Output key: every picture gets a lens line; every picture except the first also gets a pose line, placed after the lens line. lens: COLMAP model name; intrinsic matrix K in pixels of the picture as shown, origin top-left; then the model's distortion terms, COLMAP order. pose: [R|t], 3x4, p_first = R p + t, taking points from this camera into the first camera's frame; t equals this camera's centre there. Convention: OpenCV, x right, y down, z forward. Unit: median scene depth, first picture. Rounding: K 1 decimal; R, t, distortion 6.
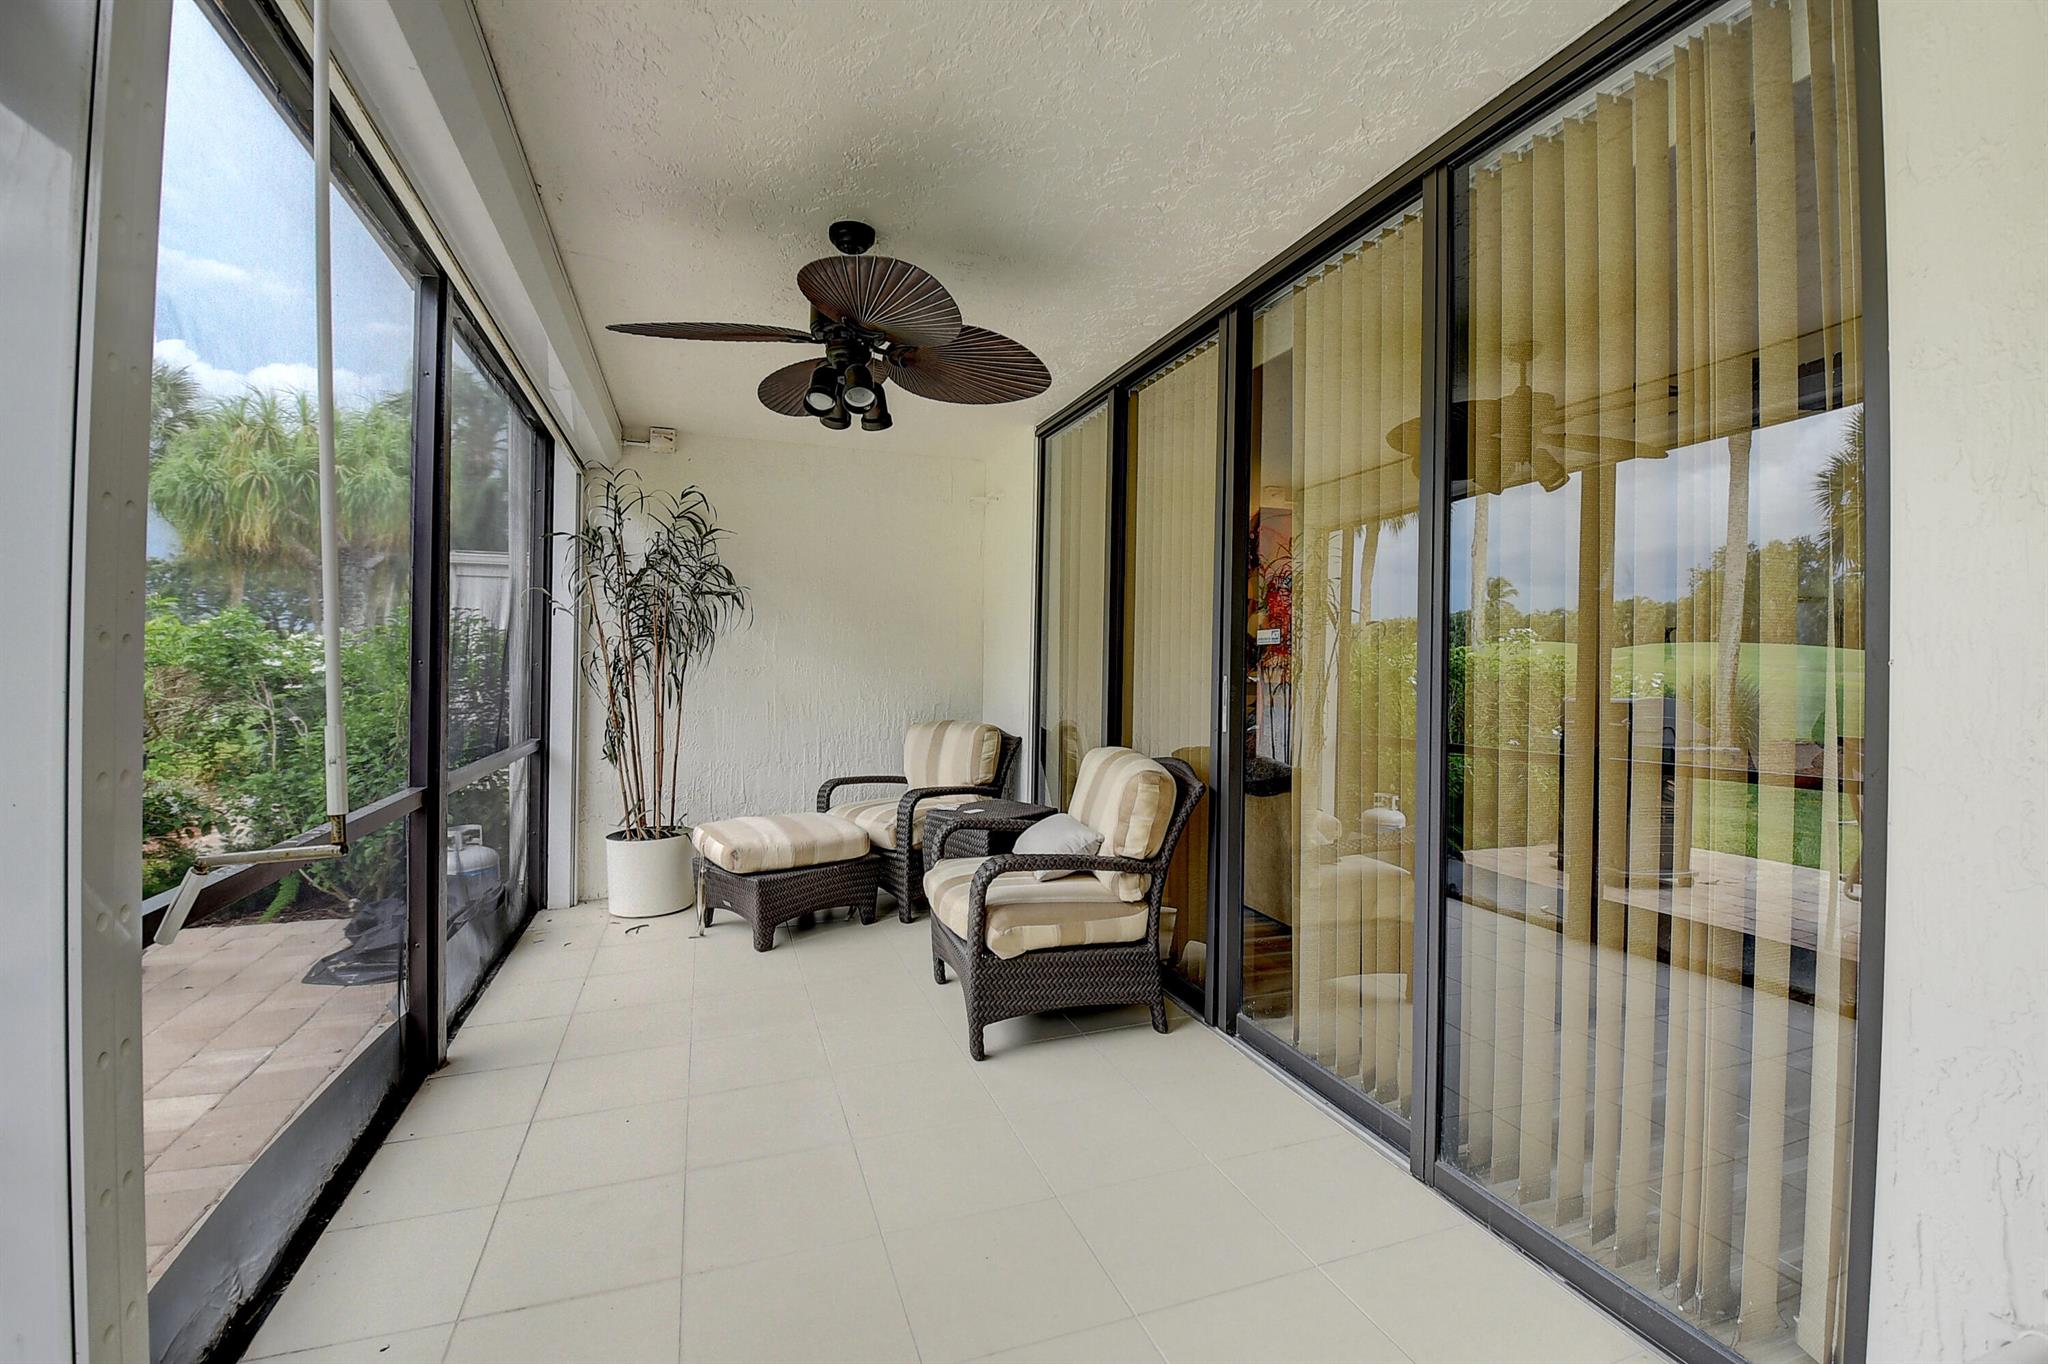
lens RADIAL K [[918.1, 0, 1023.8], [0, 918.1, 662.7], [0, 0, 1]] dist [-0.010277, -0.011520]
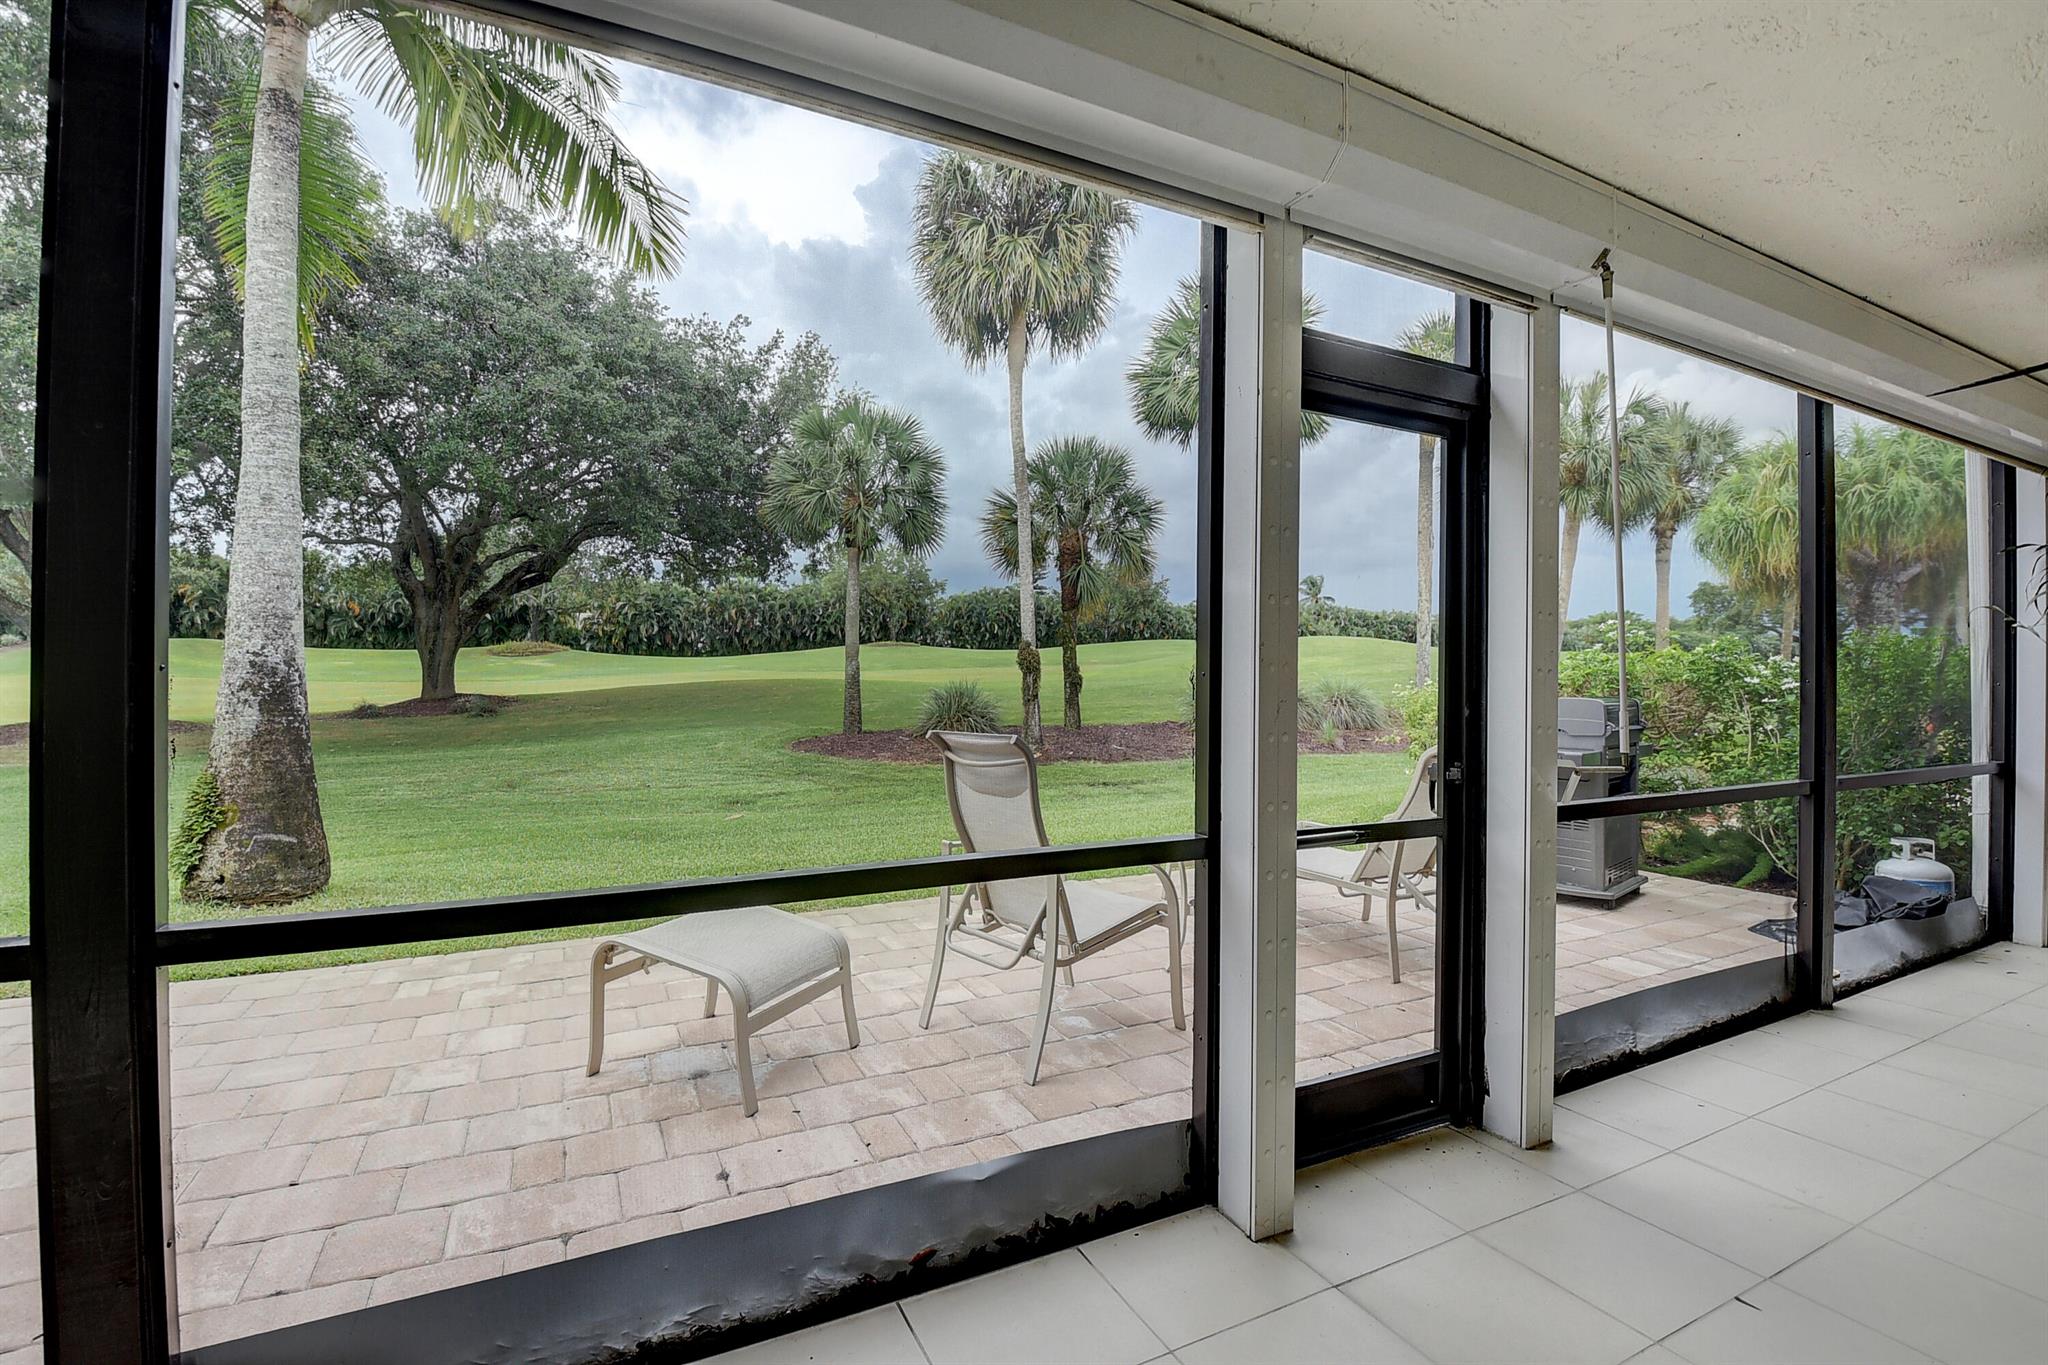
lens RADIAL K [[918.1, 0, 1017.8], [0, 918.1, 657.2], [0, 0, 1]] dist [-0.010277, -0.011520]
pose [[0.139778, -0.015991, -0.990054, 0.243953], [-0.008469, 0.999814, -0.017344, -0.001477], [0.990147, 0.010809, 0.139617, -0.151177]]
